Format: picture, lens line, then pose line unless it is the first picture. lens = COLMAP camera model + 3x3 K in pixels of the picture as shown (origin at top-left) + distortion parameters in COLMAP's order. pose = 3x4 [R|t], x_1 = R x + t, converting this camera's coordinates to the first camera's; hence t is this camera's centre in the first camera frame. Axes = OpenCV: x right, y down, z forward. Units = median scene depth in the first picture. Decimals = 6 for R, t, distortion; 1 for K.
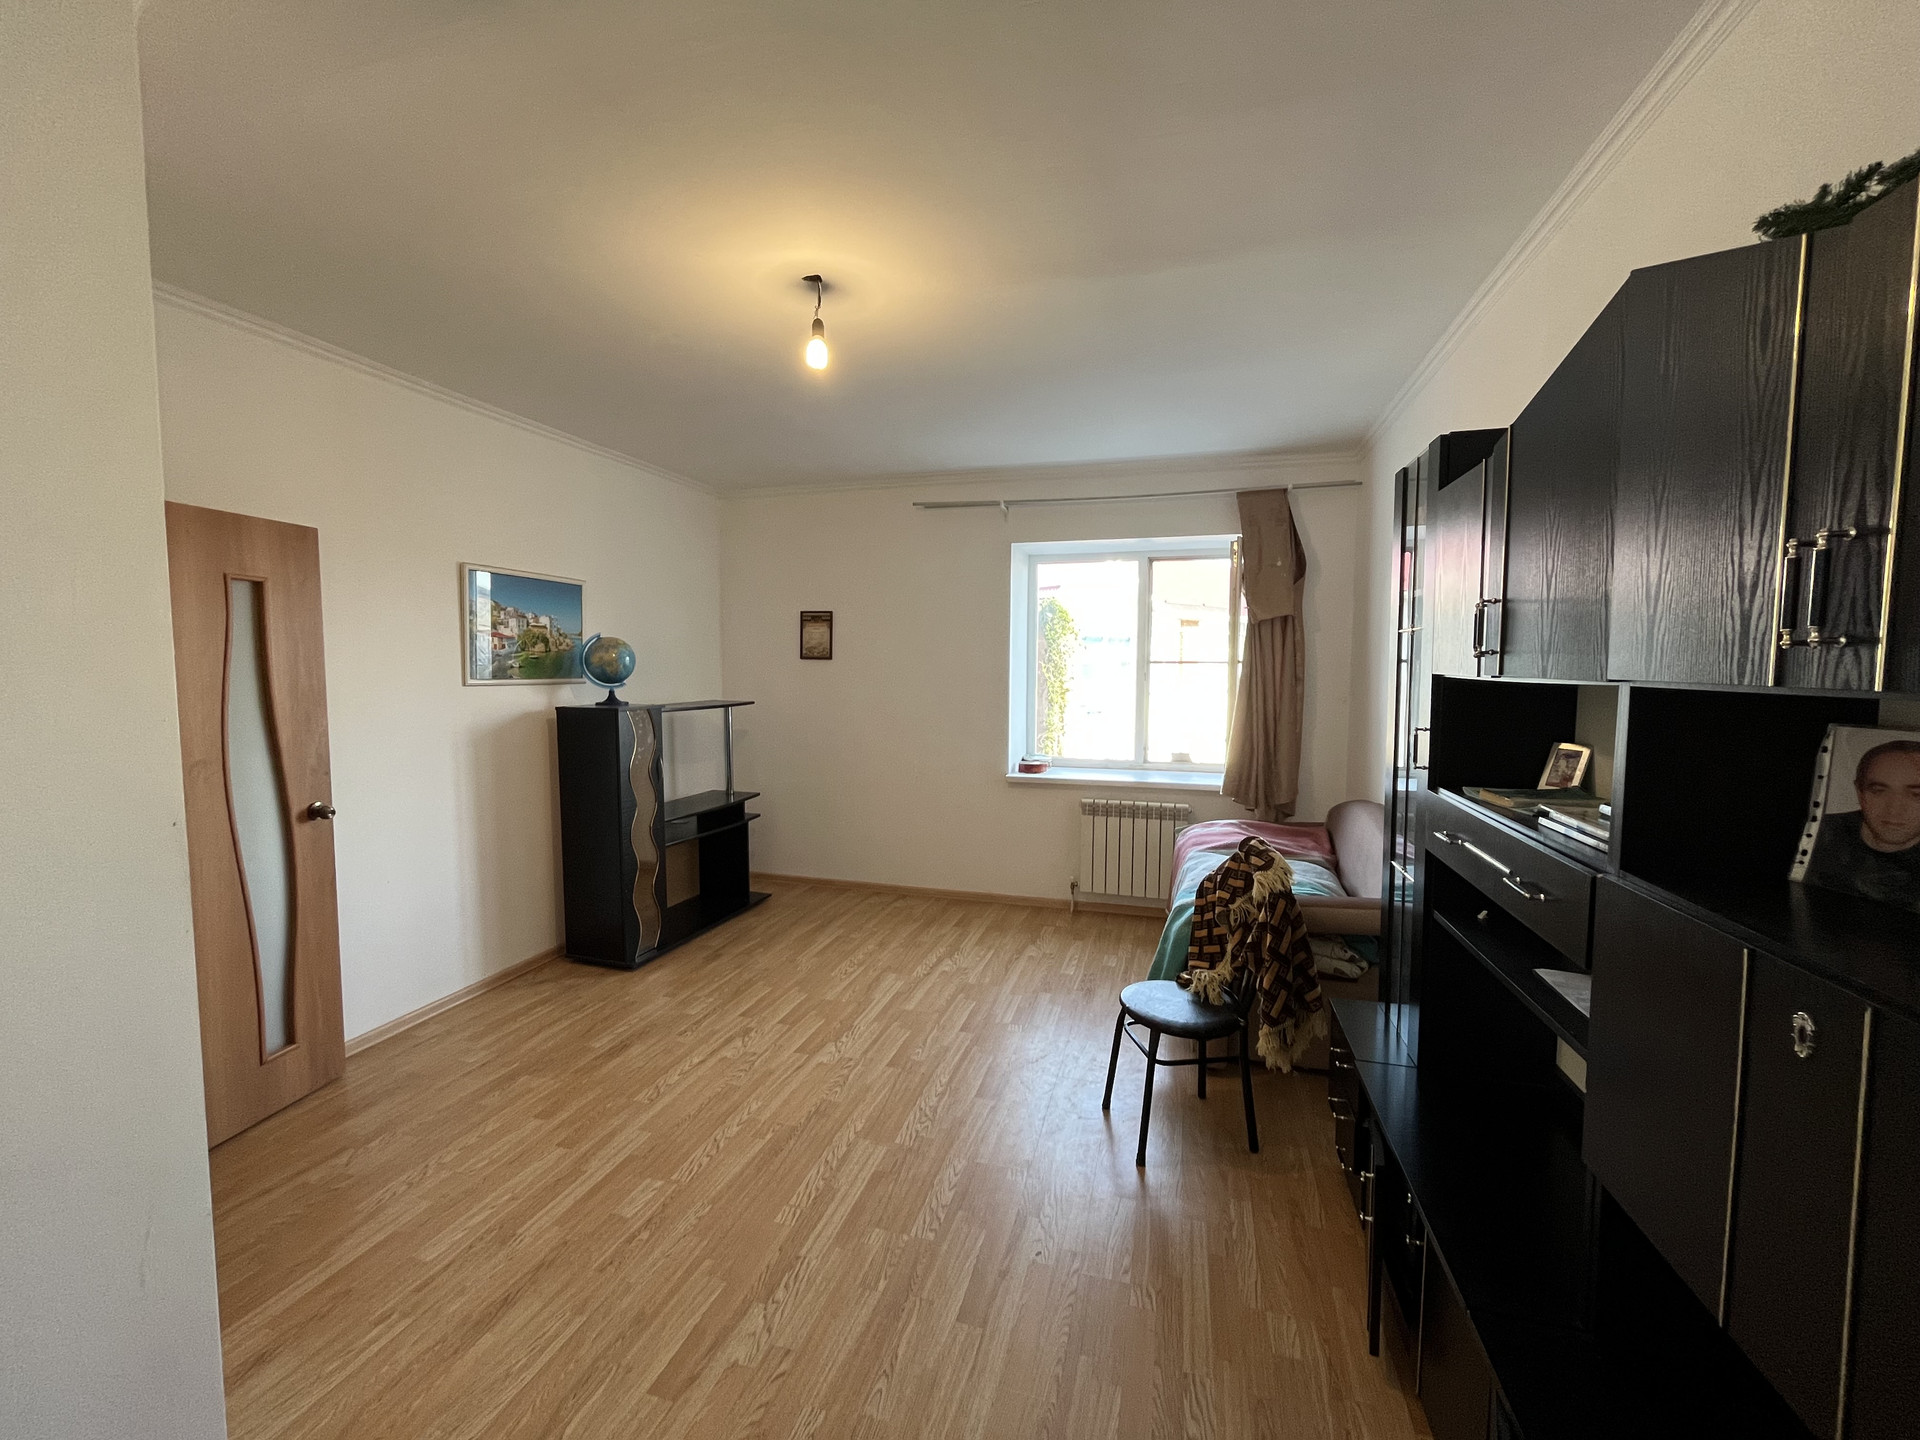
lens RADIAL K [[778.7, 0, 952.5], [0, 778.7, 717.8], [0, 0, 1]] dist [-0.001801, -0.000126]
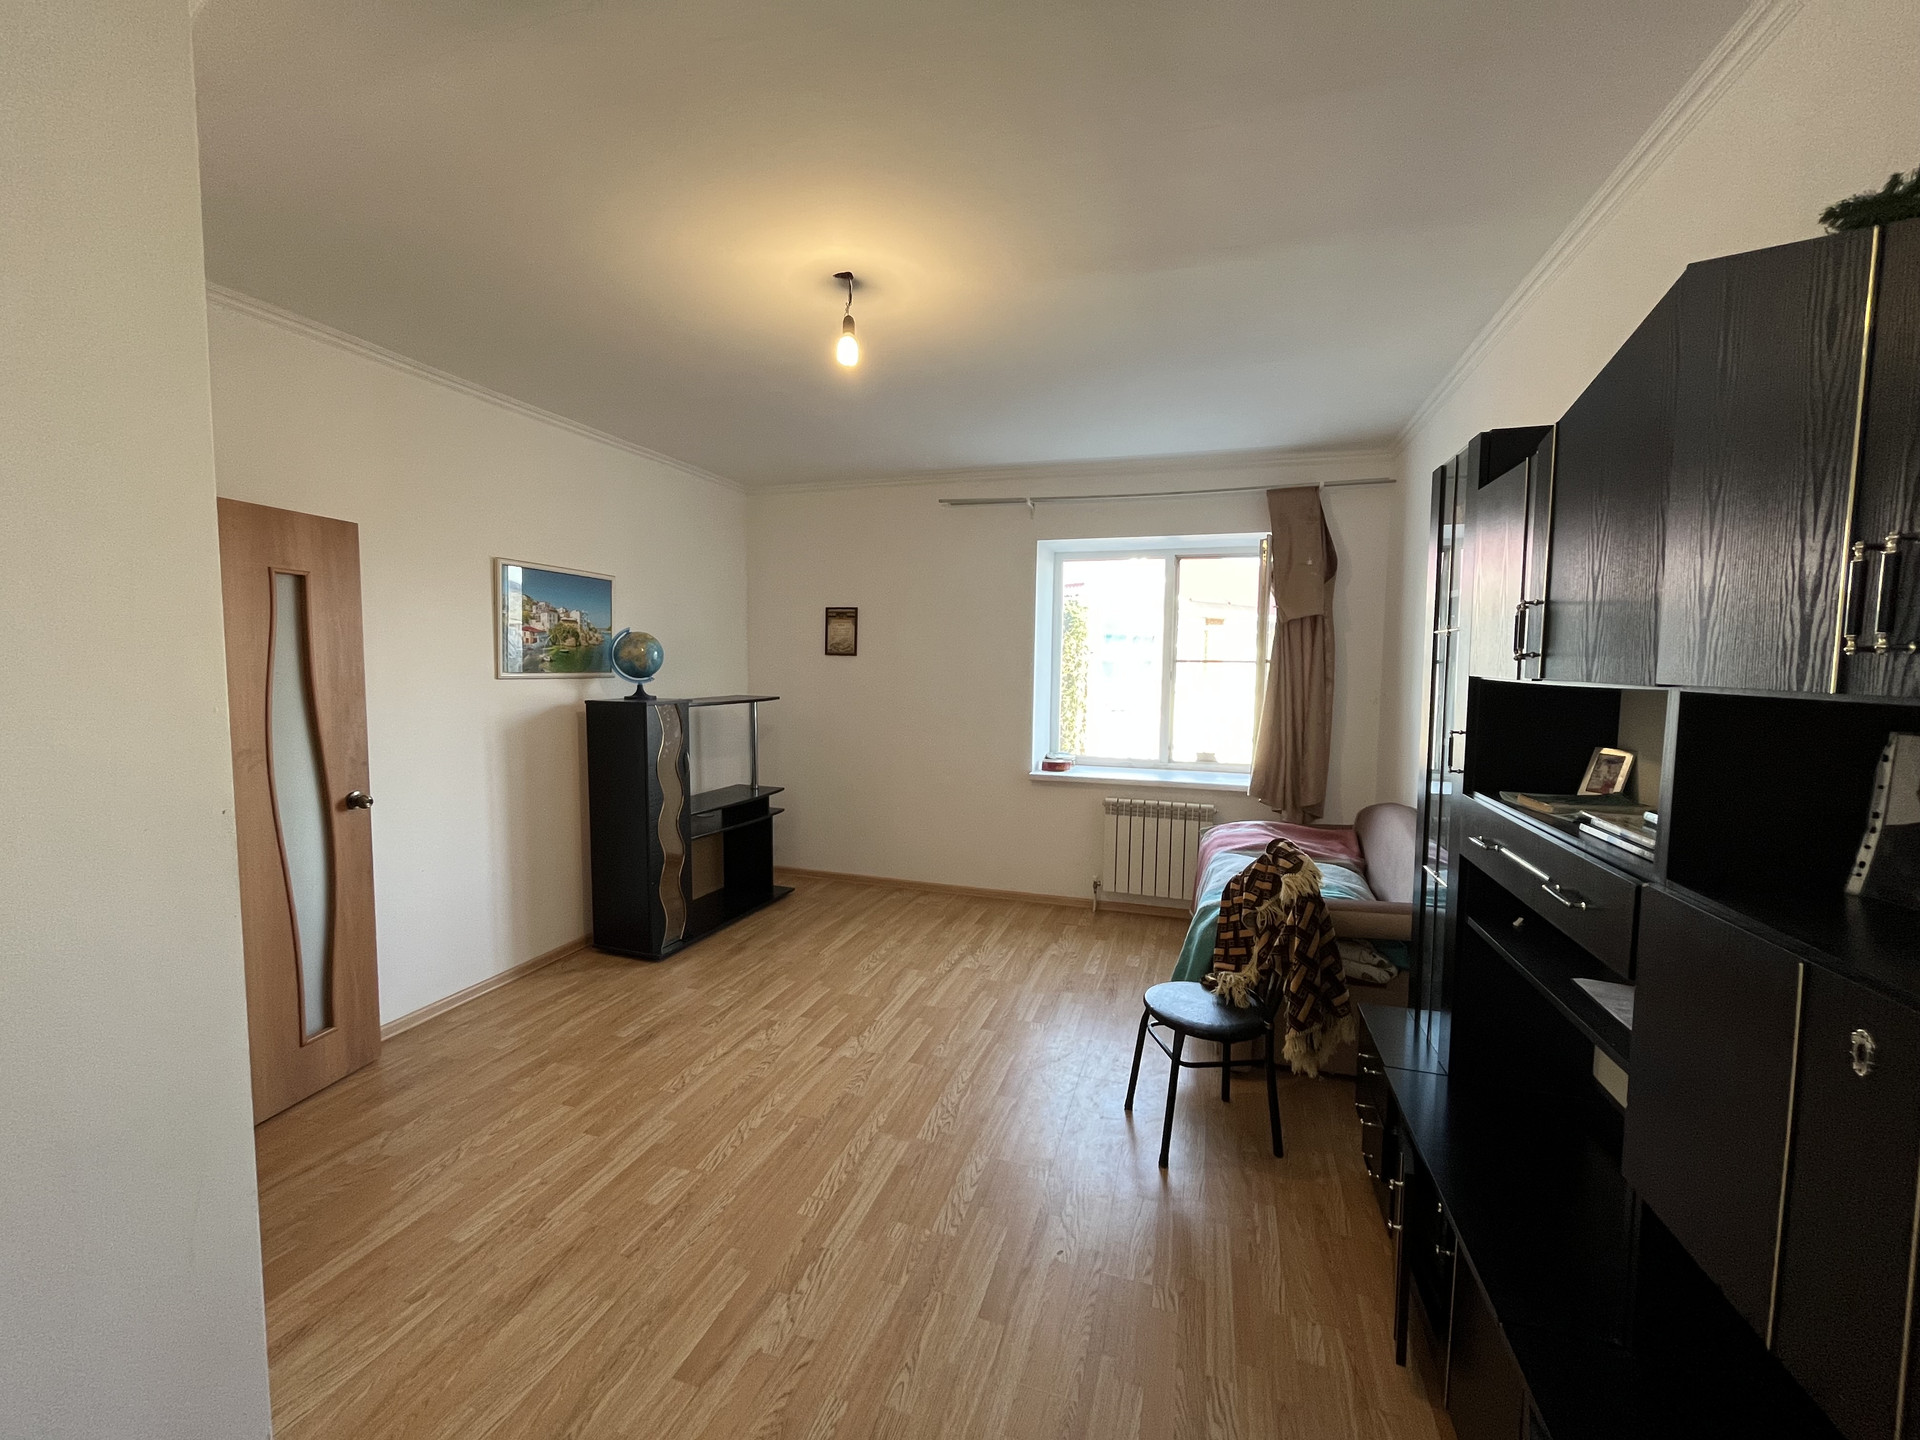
lens RADIAL K [[778.7, 0, 952.3], [0, 778.7, 718.6], [0, 0, 1]] dist [-0.001801, -0.000126]
pose [[0.999566, 0.010391, -0.027557, -0.005241], [-0.010249, 0.999933, 0.005288, -0.000820], [0.027610, -0.005004, 0.999606, -0.000132]]
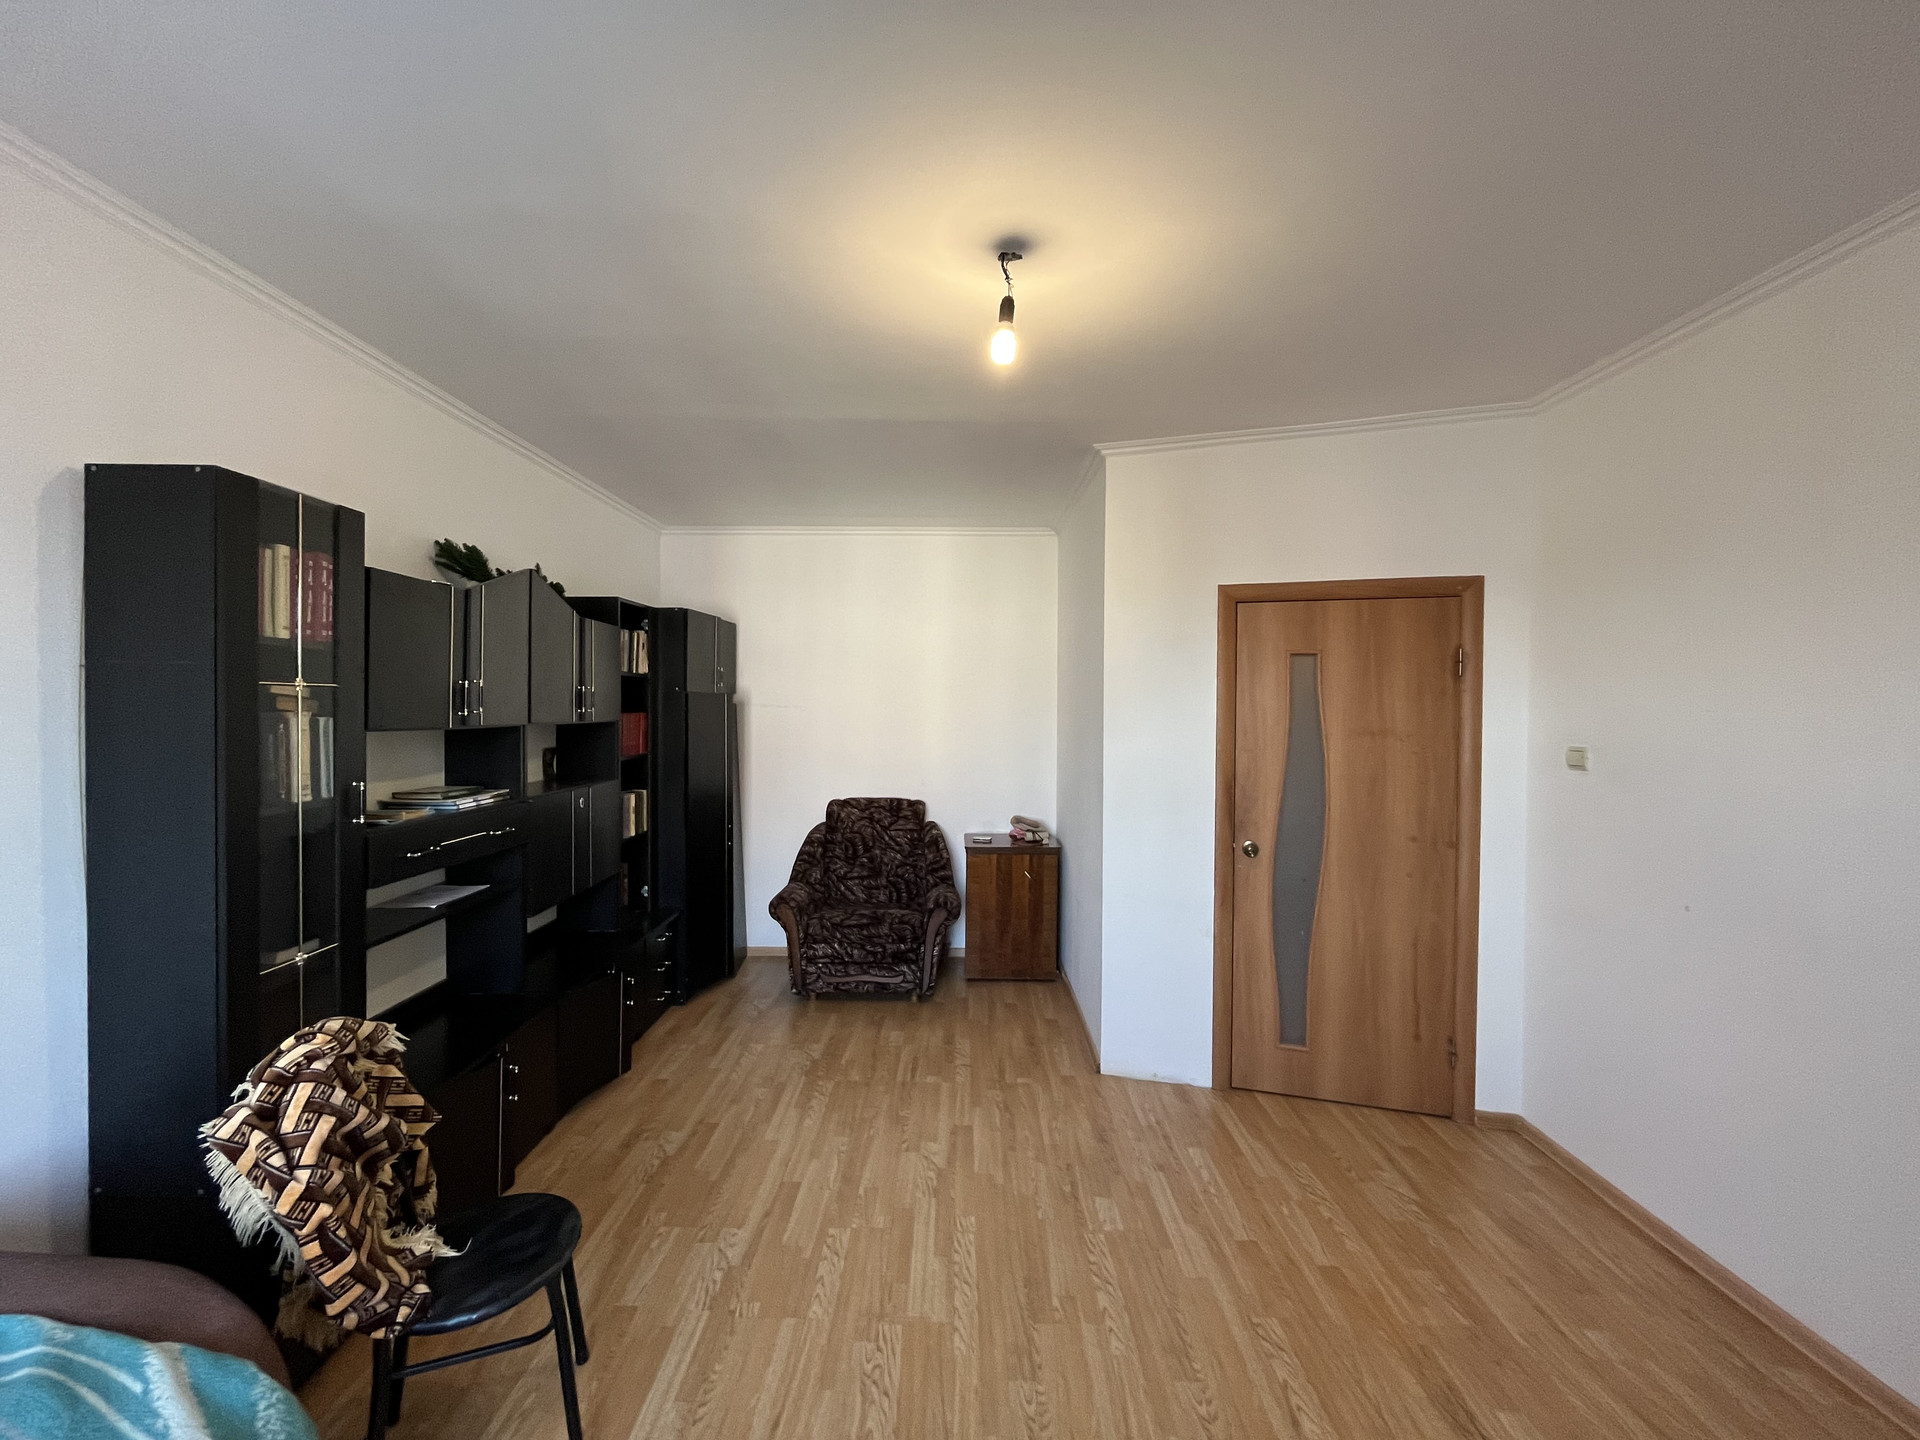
lens RADIAL K [[778.7, 0, 952.0], [0, 778.7, 718.9], [0, 0, 1]] dist [-0.001801, -0.000126]
pose [[-0.961867, -0.002984, -0.273502, 0.079454], [-0.026657, 0.996203, 0.082880, -0.115962], [0.272216, 0.087011, -0.958294, 1.428676]]
